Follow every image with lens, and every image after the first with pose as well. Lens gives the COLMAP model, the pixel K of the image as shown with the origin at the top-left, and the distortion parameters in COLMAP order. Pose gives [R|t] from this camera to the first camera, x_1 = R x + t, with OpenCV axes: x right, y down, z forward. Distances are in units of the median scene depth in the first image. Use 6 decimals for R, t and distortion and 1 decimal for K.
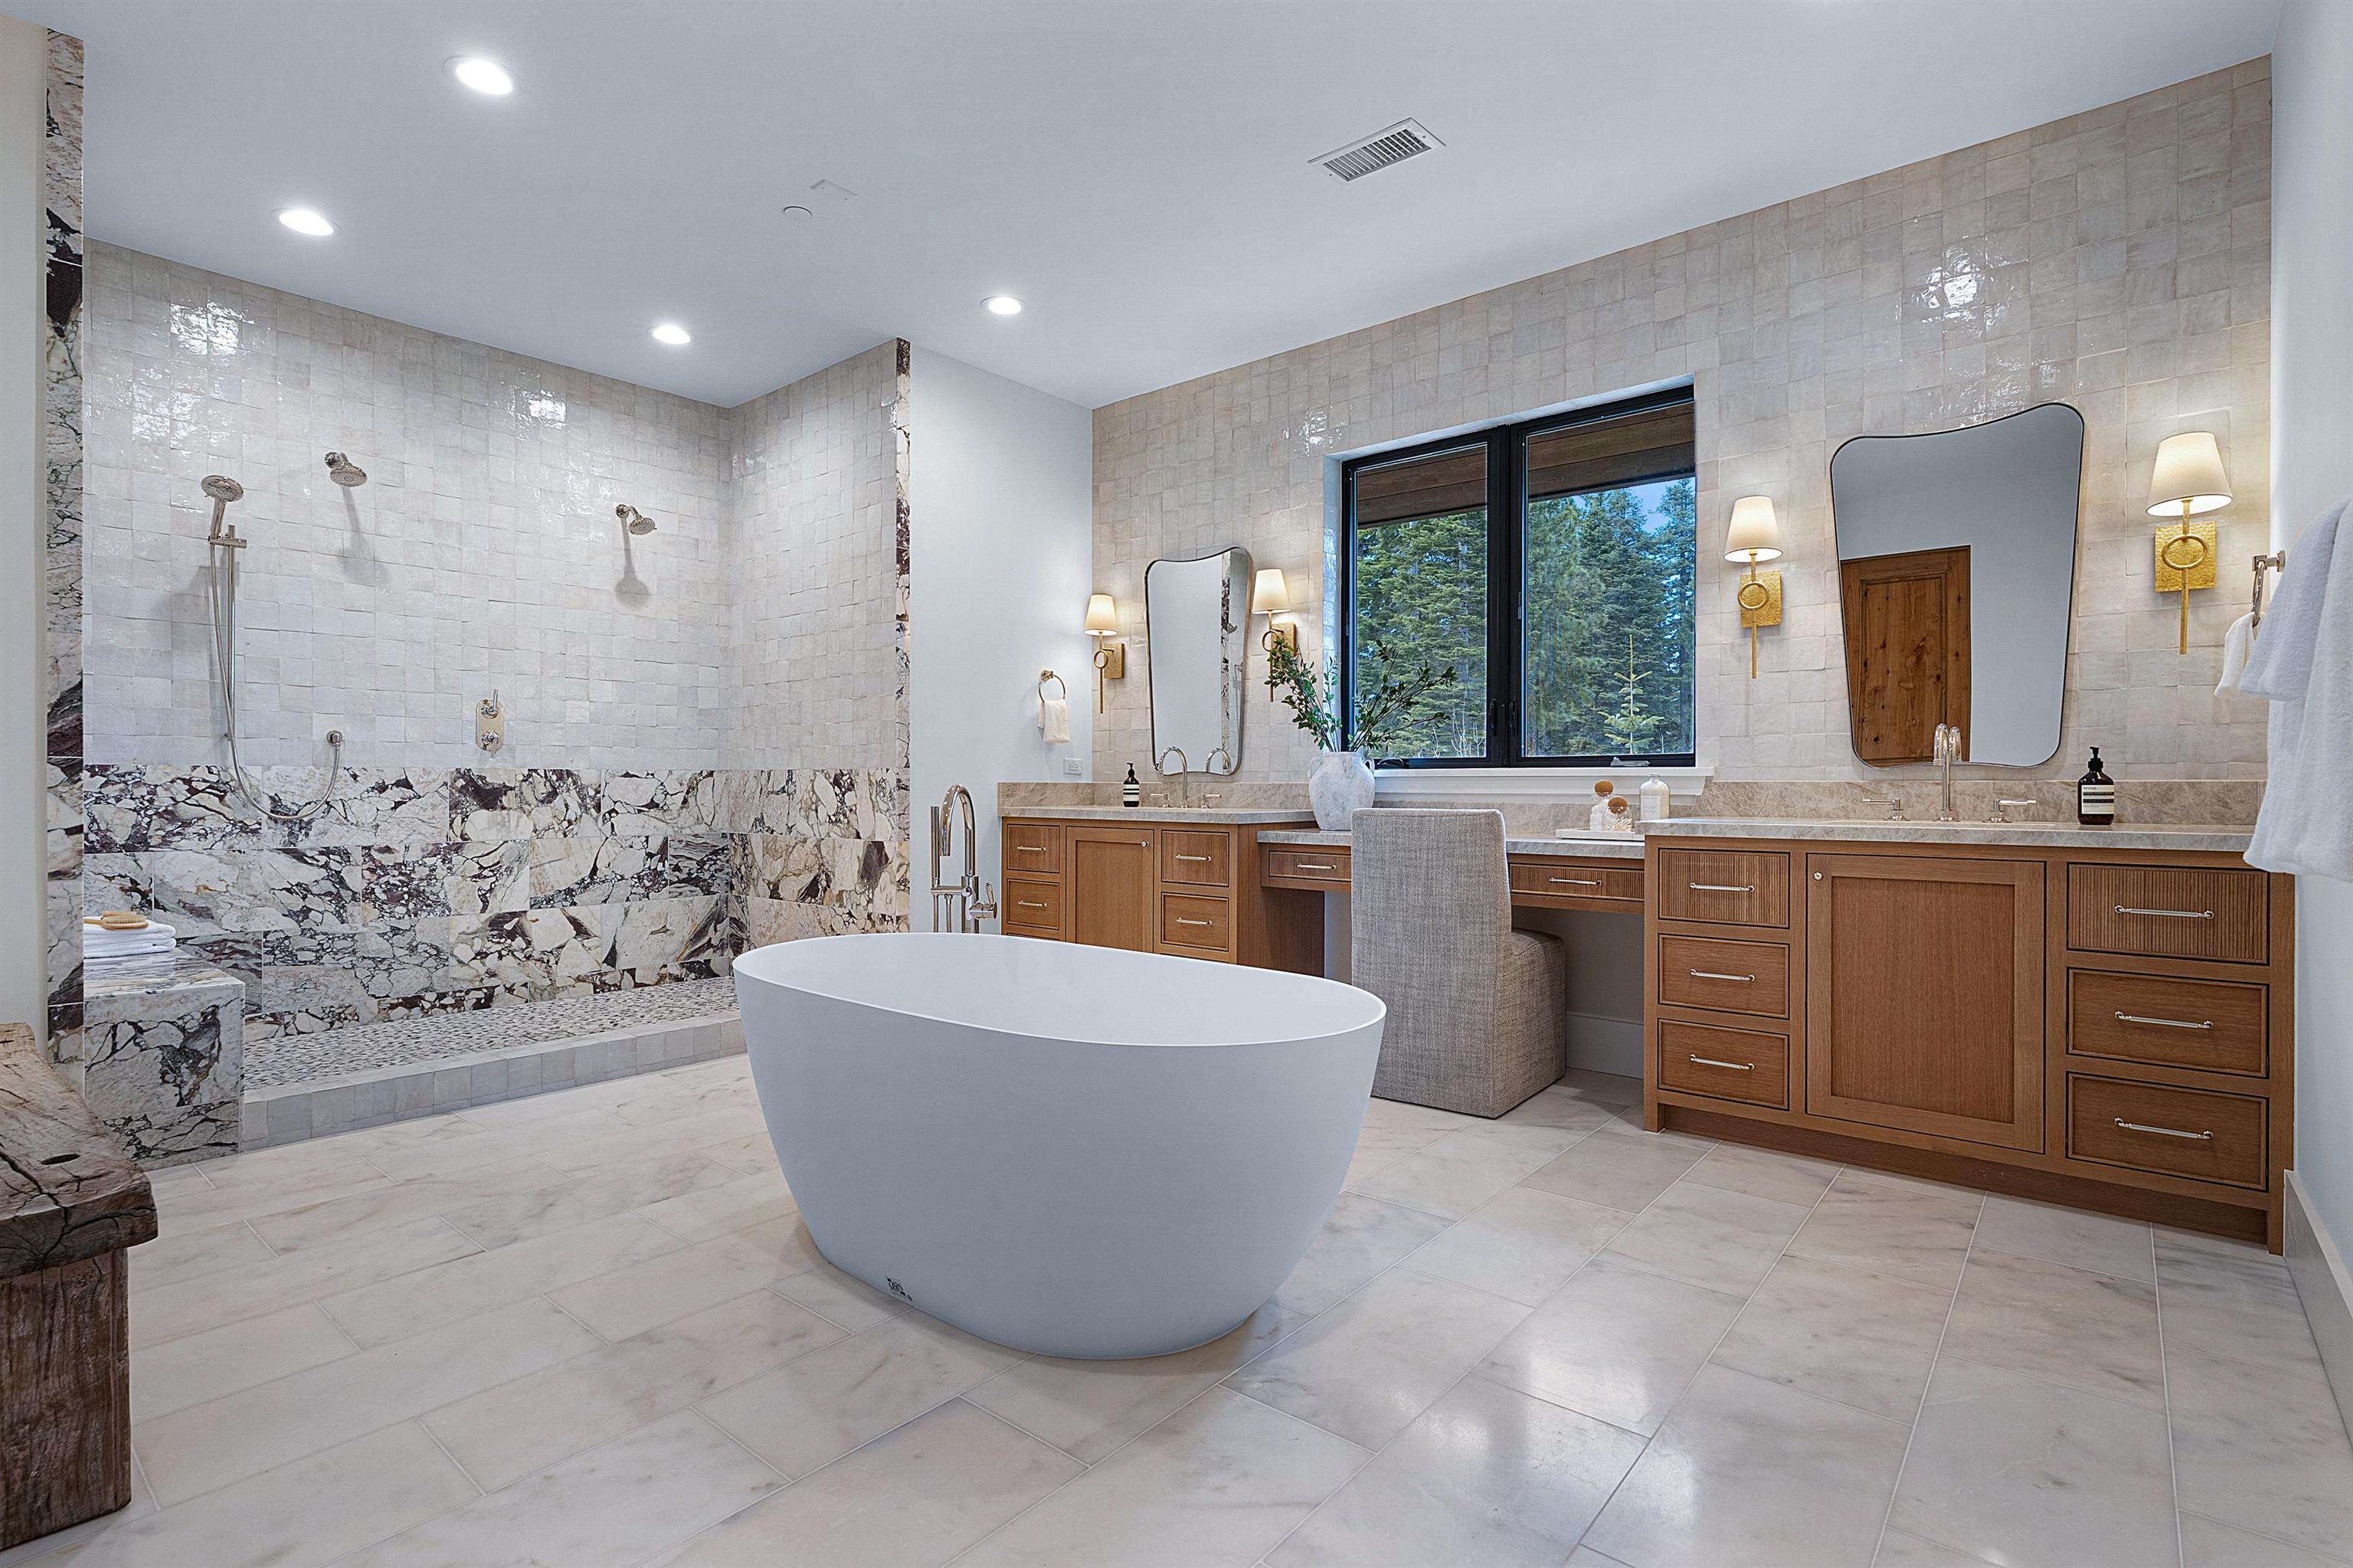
lens RADIAL K [[1141.9, 0, 1174.7], [0, 1141.9, 783.2], [0, 0, 1]] dist [-0.001122, 0.000019]
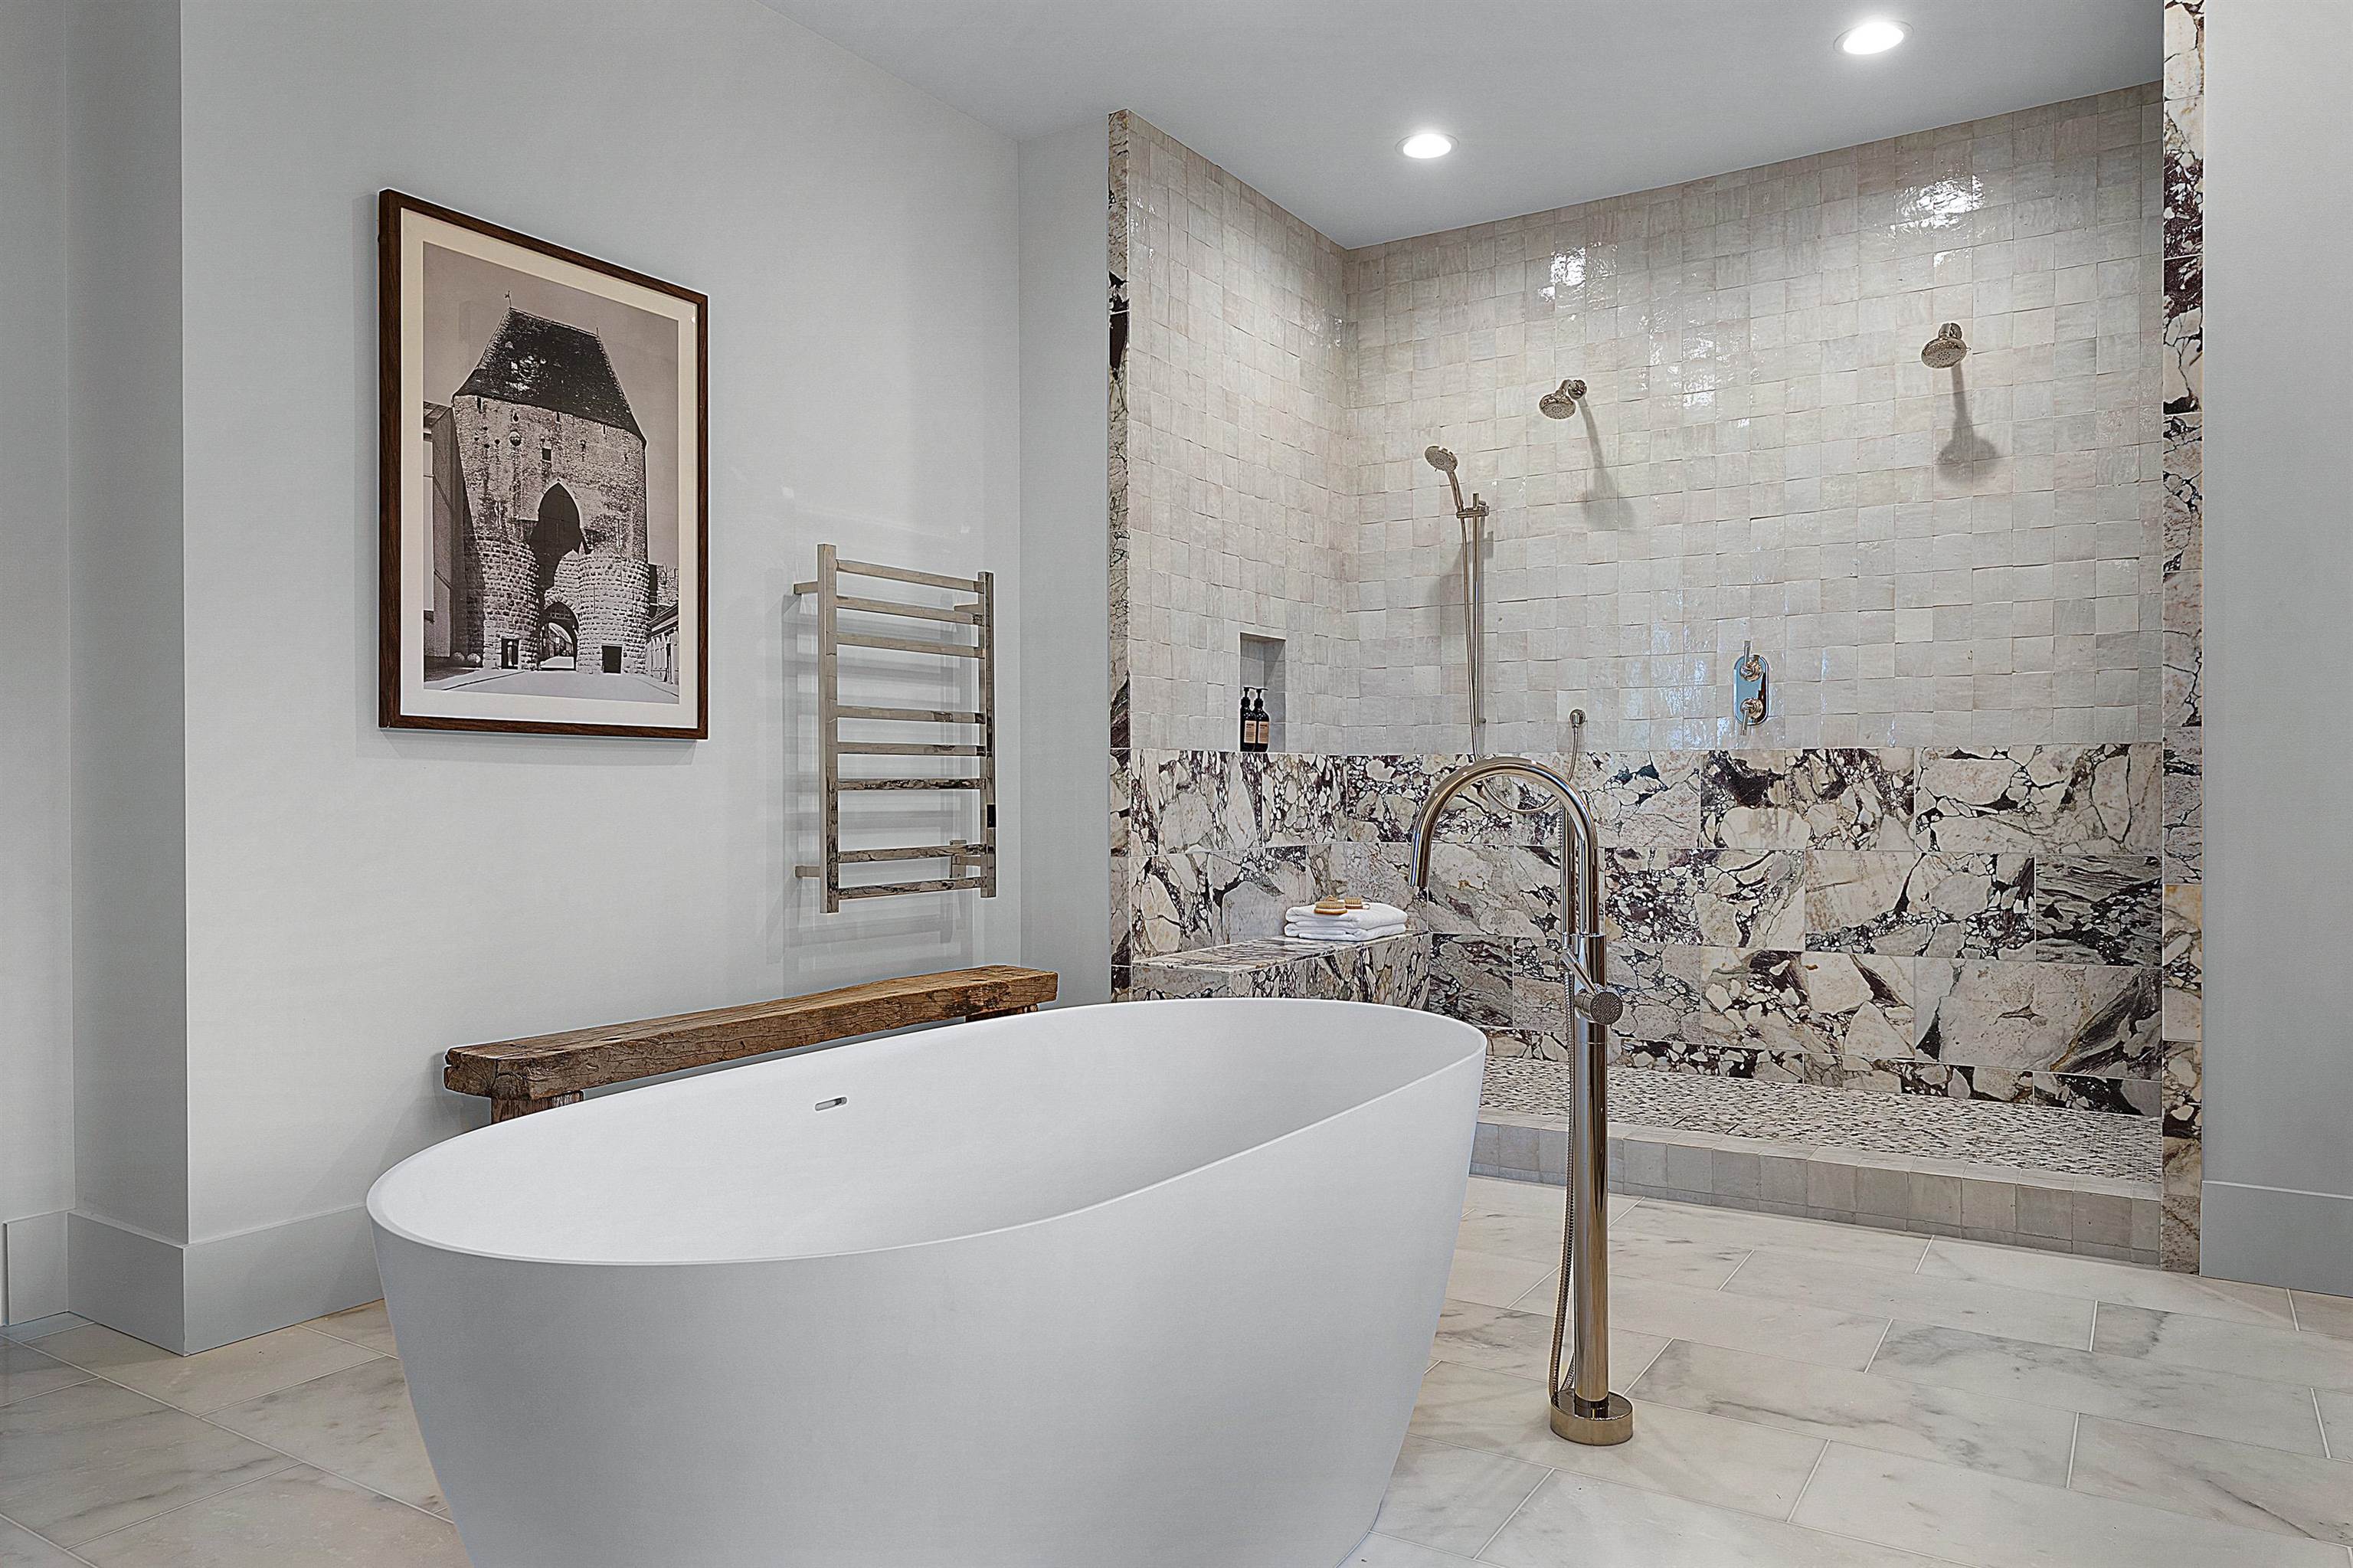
lens RADIAL K [[1587.7, 0, 1176.4], [0, 1587.7, 794.3], [0, 0, 1]] dist [0.002491, 0.003746]
pose [[0.124843, 0.002696, -0.992173, 0.363592], [0.004092, 0.999986, 0.003232, 0.010844], [0.992168, -0.004463, 0.124831, 0.515960]]
